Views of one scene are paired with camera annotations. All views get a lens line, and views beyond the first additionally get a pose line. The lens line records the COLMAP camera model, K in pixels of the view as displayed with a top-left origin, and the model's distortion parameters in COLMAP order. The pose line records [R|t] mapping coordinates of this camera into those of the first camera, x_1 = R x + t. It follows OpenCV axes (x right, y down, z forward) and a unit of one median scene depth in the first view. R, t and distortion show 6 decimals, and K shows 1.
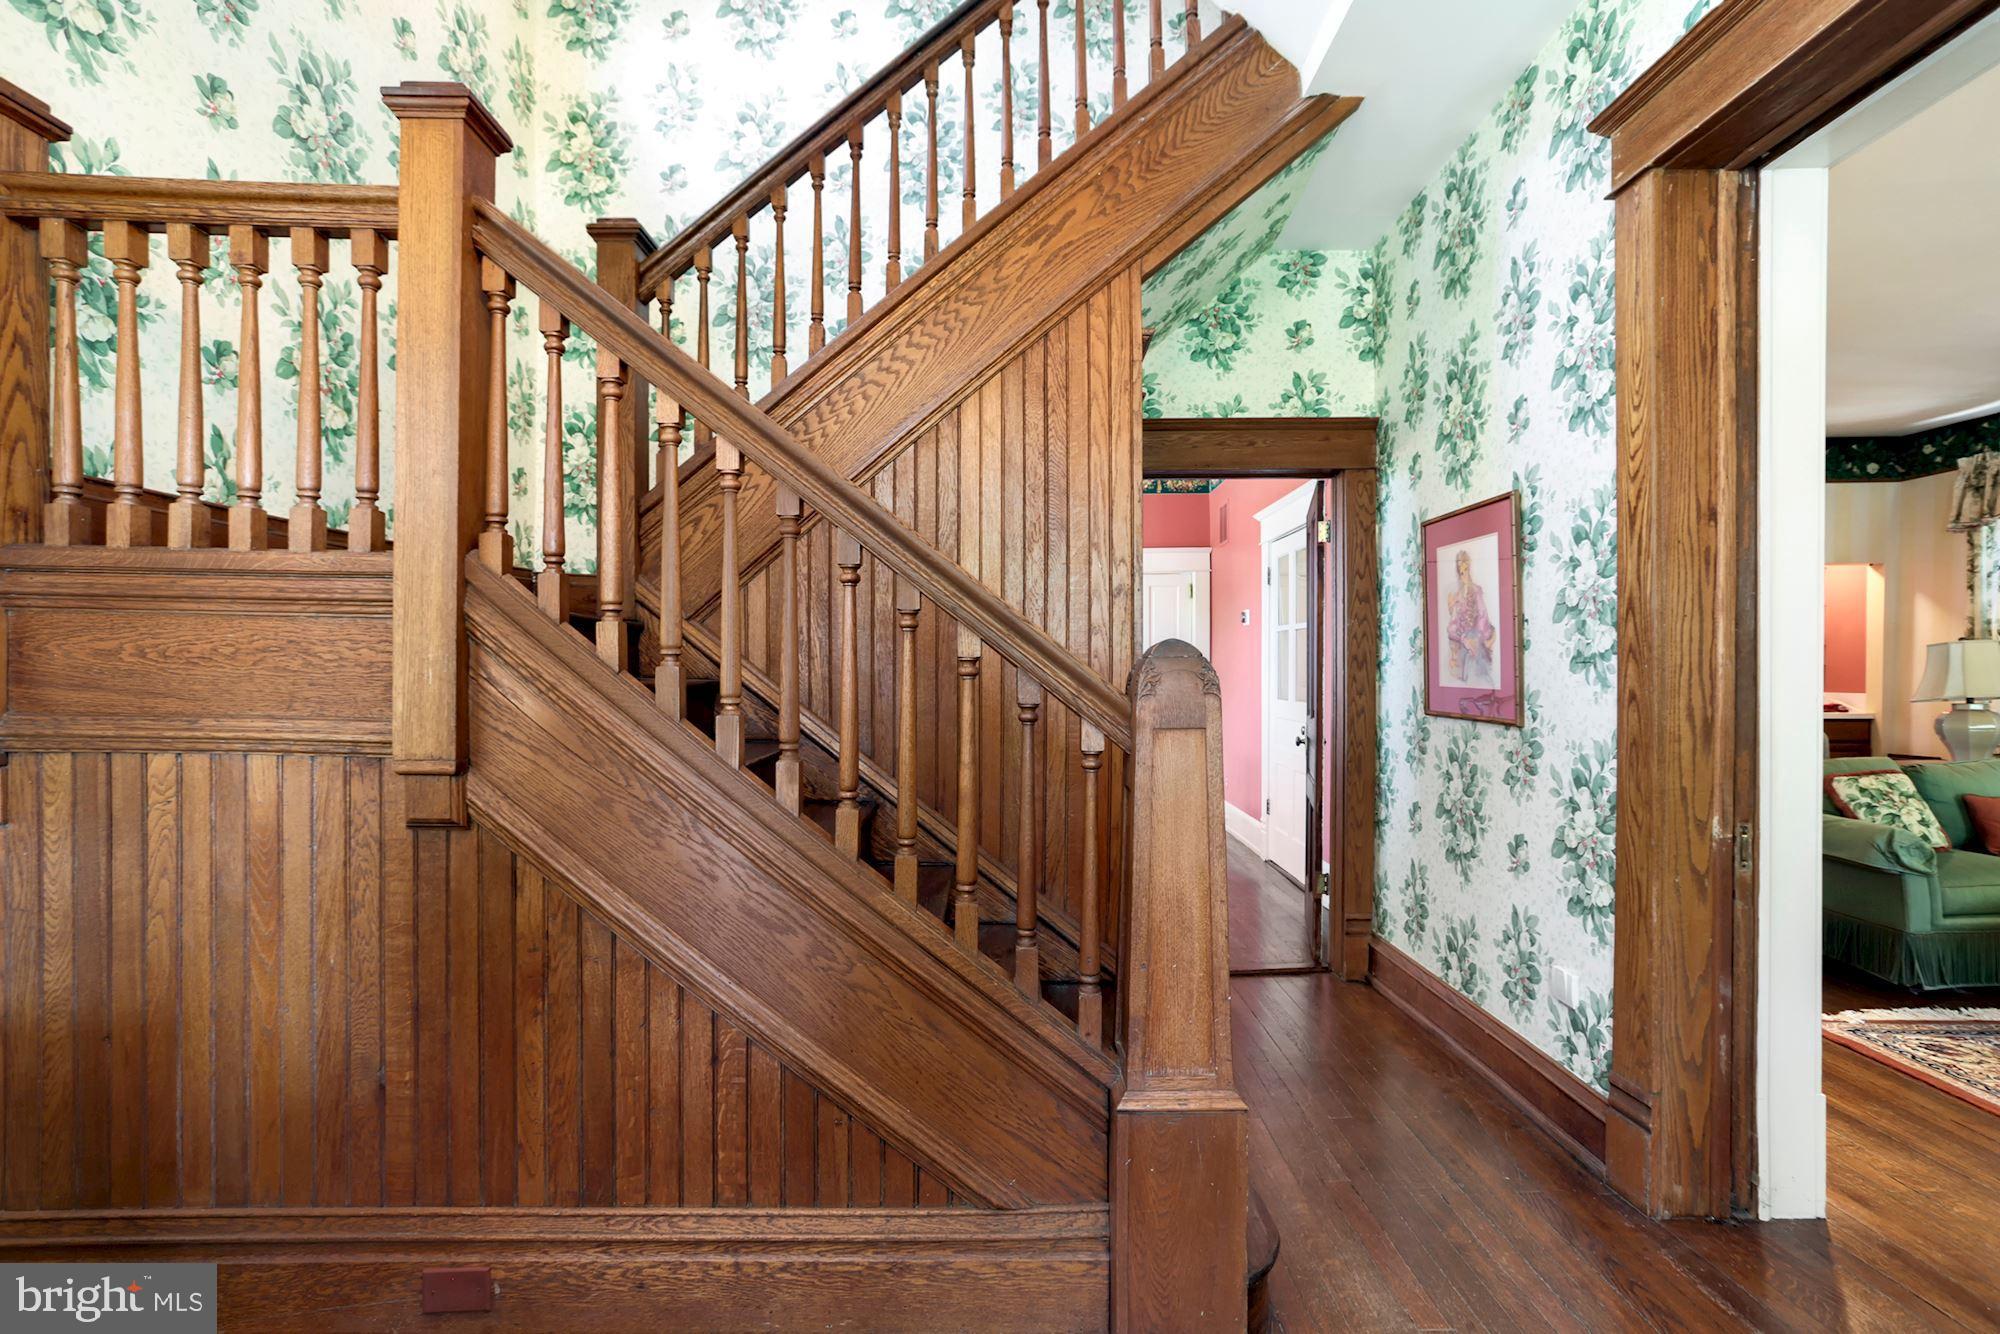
lens RADIAL K [[955.6, 0, 1037.5], [0, 955.6, 673.2], [0, 0, 1]] dist [-0.041868, 0.038006]
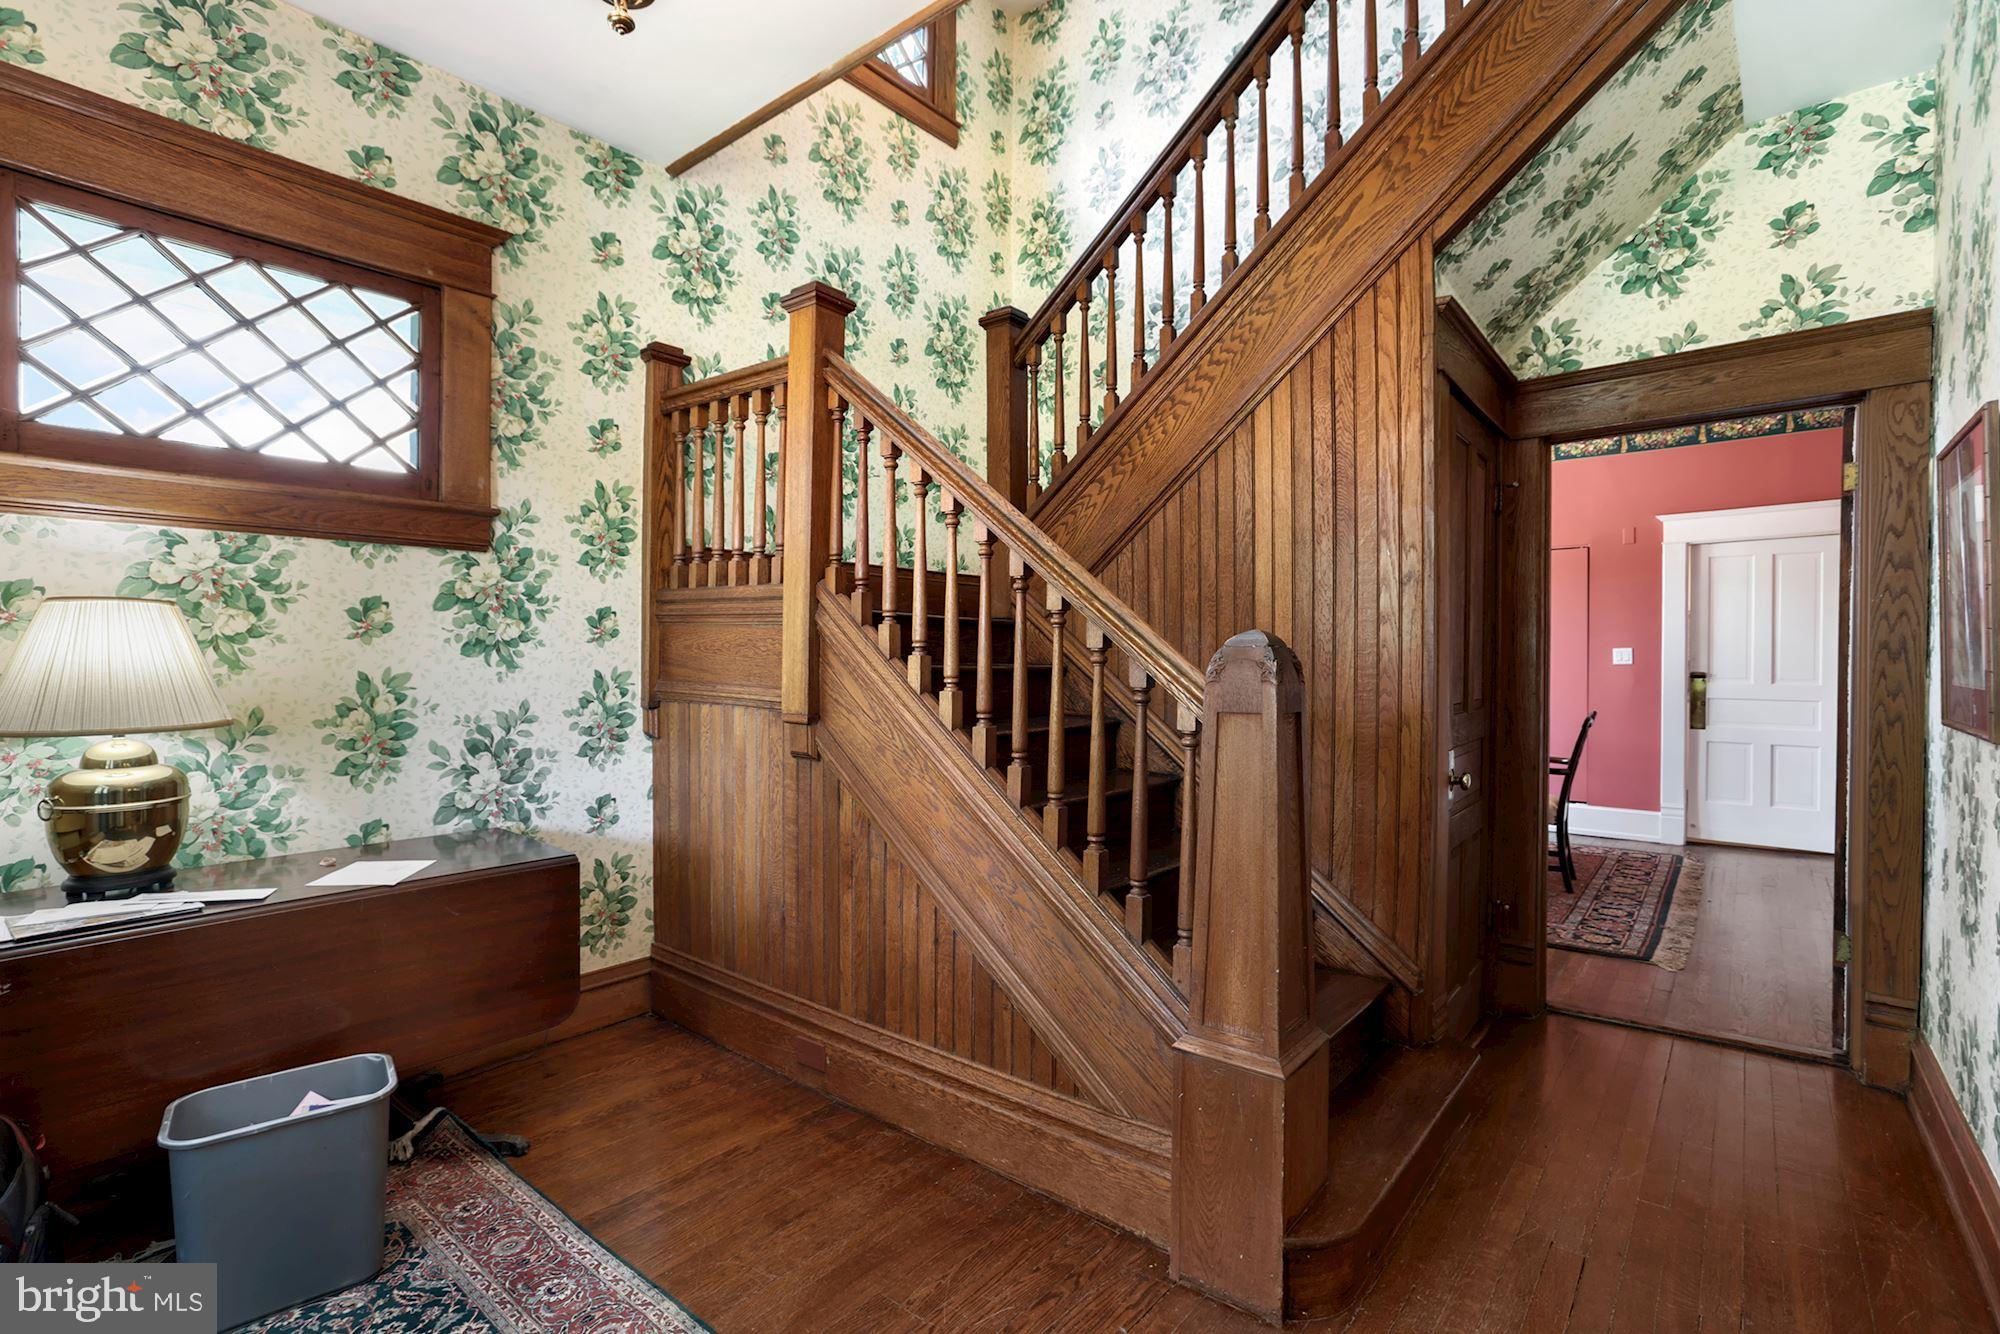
lens RADIAL K [[964.4, 0, 1000.0], [0, 964.4, 667.0], [0, 0, 1]] dist [-0.034461, 0.036430]
pose [[0.767079, 0.010857, -0.641460, 0.394894], [-0.006972, 0.999939, 0.008587, -0.001851], [0.641514, -0.002115, 0.767108, -0.008393]]
